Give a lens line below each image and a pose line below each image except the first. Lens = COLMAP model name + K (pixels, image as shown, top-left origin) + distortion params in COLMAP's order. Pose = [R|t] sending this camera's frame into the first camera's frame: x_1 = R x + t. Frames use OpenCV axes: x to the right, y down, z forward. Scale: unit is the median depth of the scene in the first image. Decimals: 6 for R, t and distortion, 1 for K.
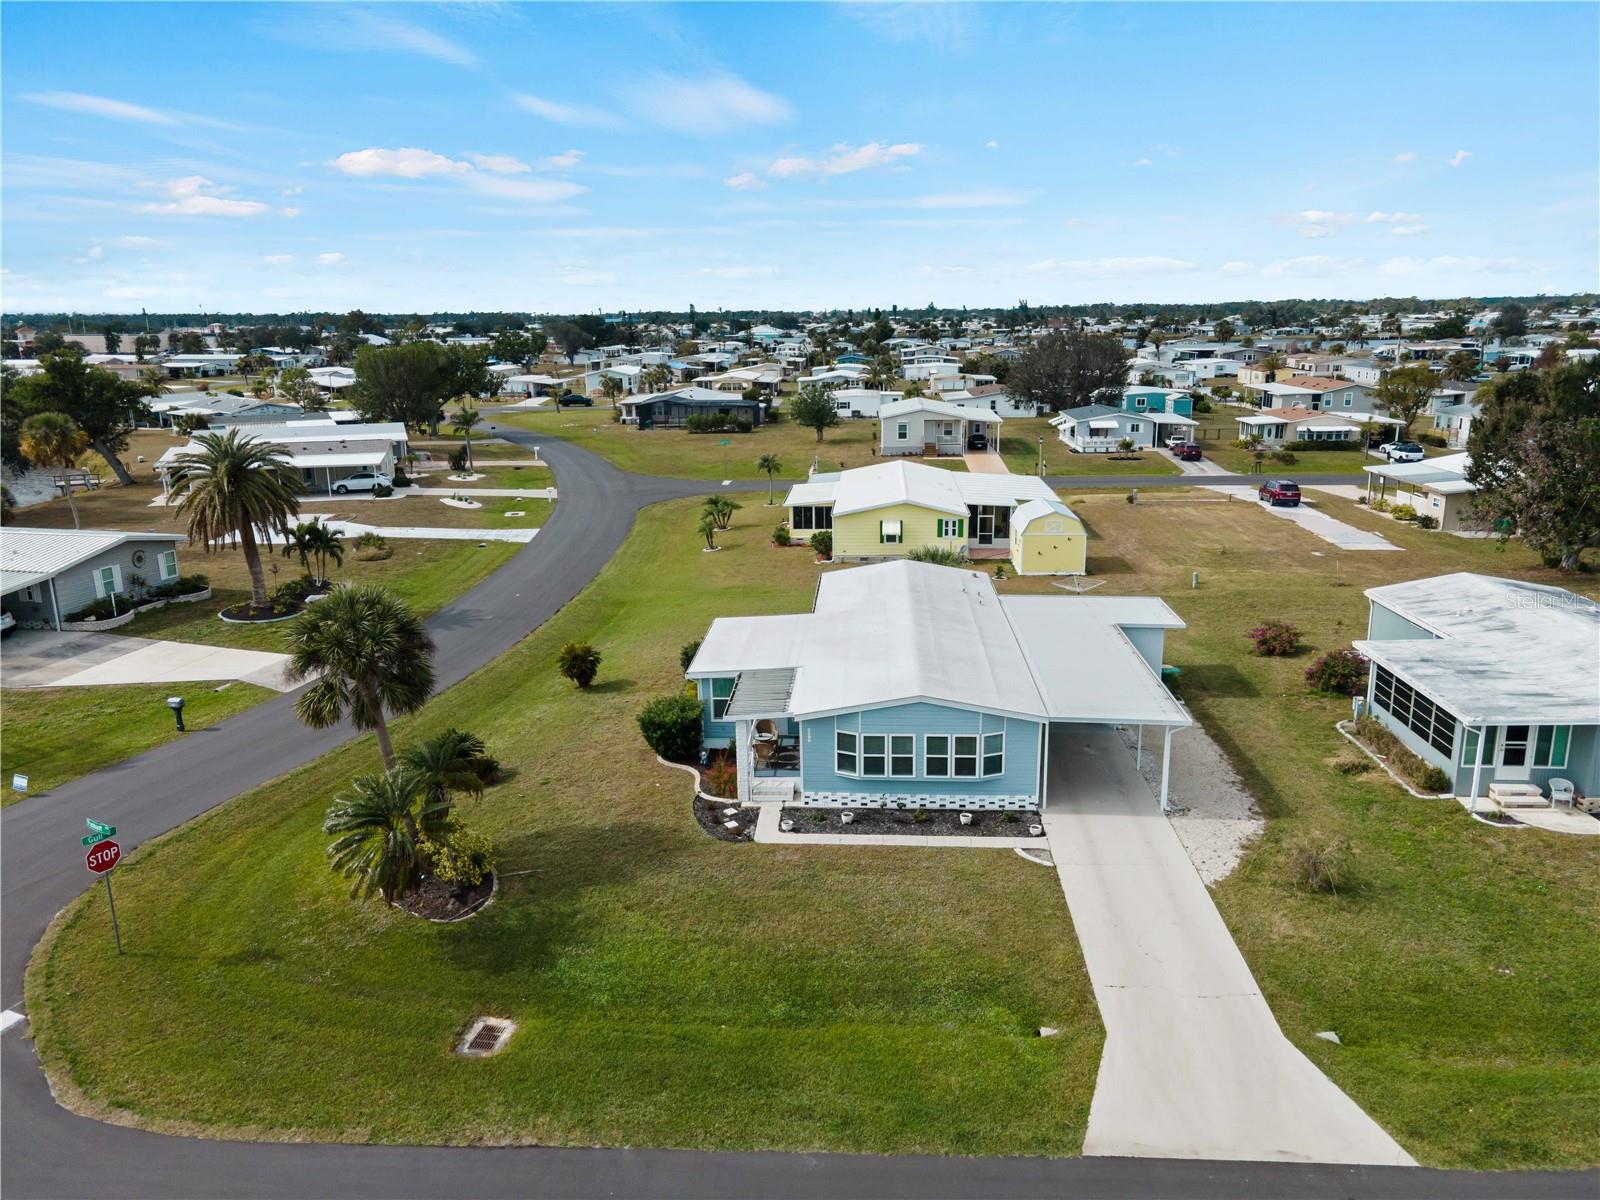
lens RADIAL K [[1164.1, 0, 810.5], [0, 1164.1, 598.6], [0, 0, 1]] dist [0.029793, 0.041109]
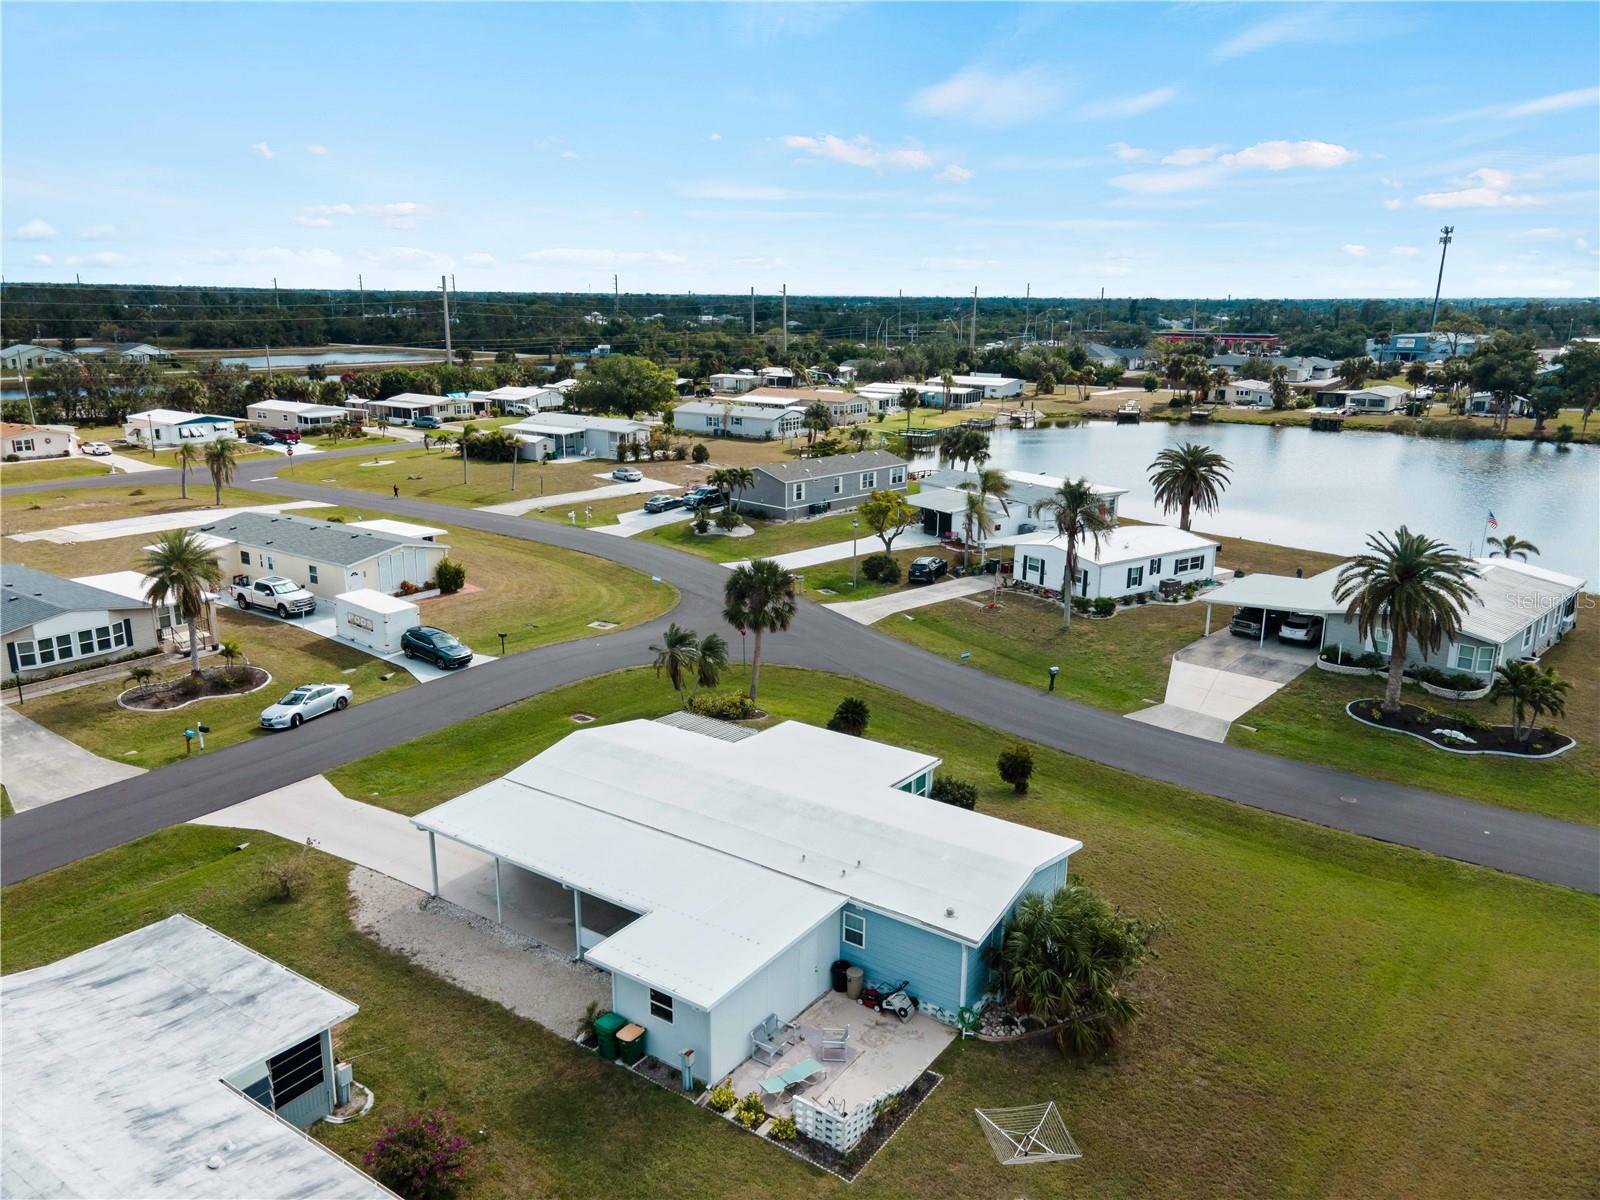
lens RADIAL K [[1164.1, 0, 810.5], [0, 1164.1, 598.6], [0, 0, 1]] dist [0.029793, 0.041109]
pose [[-0.521011, 0.222918, -0.823926, 0.988296], [-0.207103, 0.903432, 0.375391, -0.592370], [0.828043, 0.366220, -0.424532, 1.671087]]
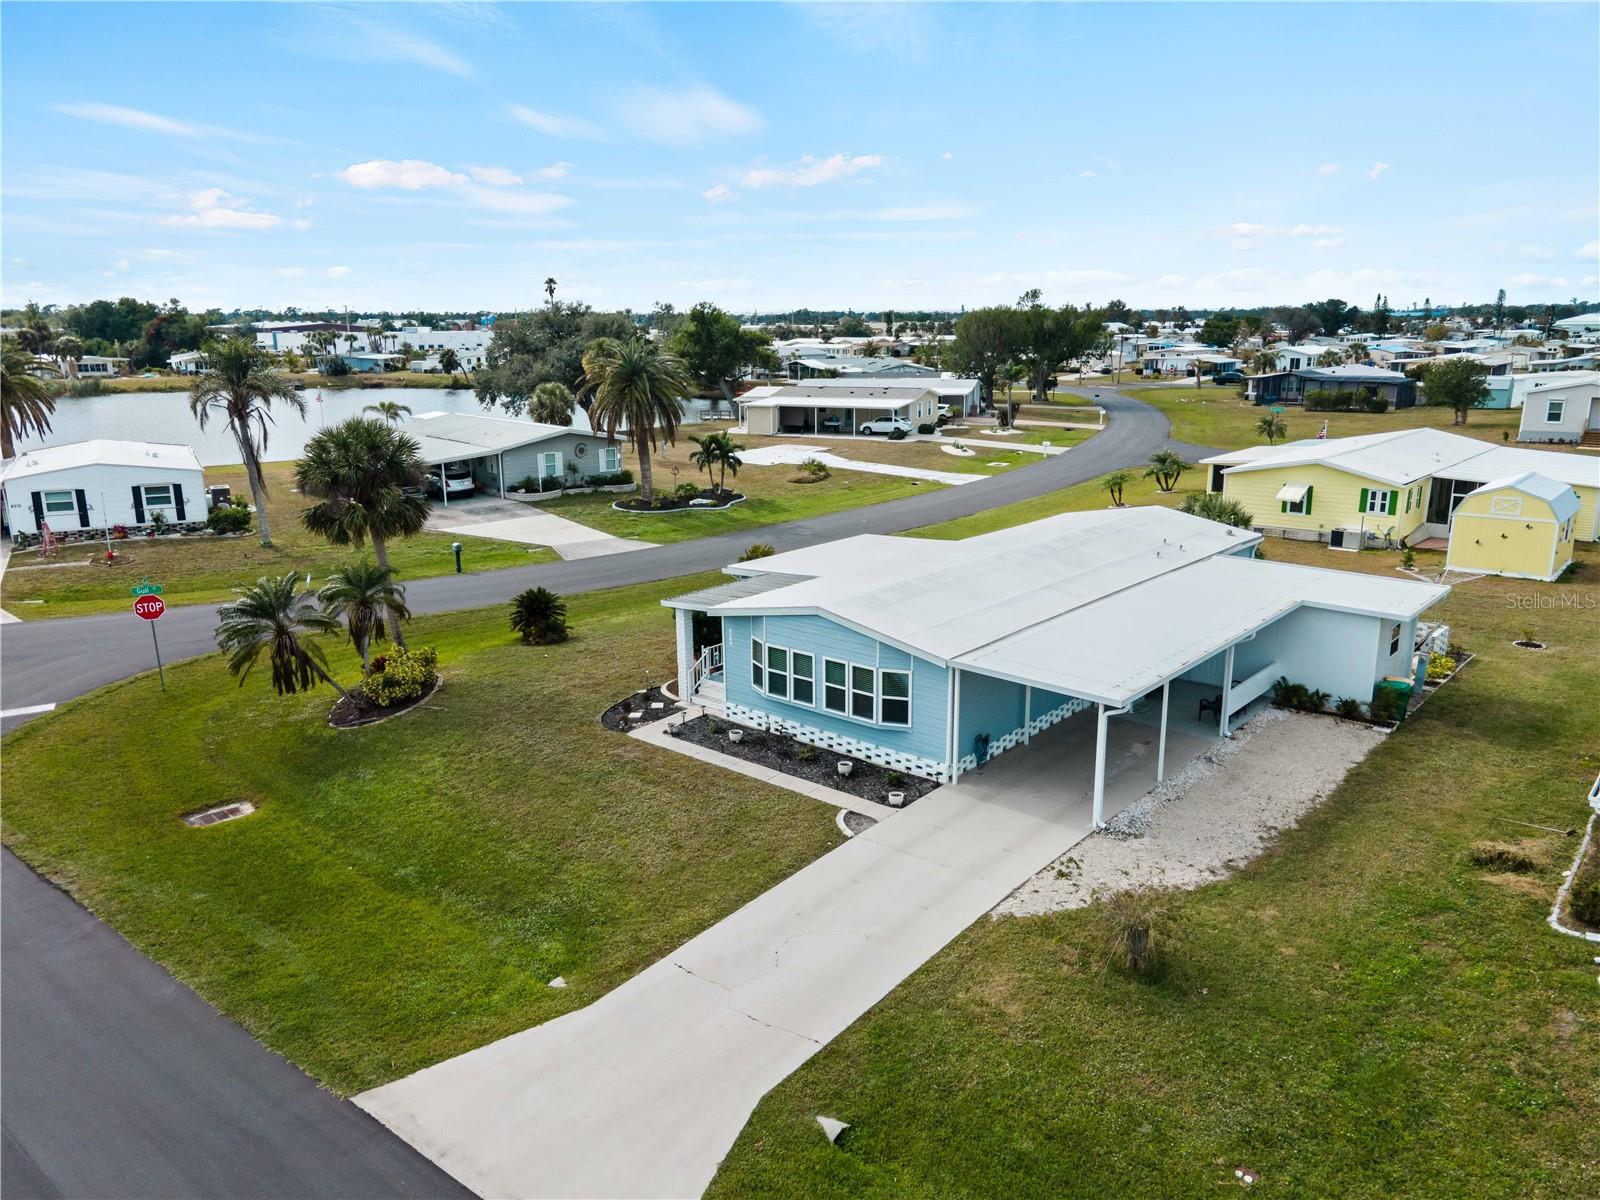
lens RADIAL K [[1164.1, 0, 810.5], [0, 1164.1, 598.6], [0, 0, 1]] dist [0.029793, 0.041109]
pose [[0.801062, 0.148597, -0.579844, 0.541805], [-0.147682, 0.987814, 0.049123, 0.037004], [0.580078, 0.046282, 0.813245, 0.321283]]
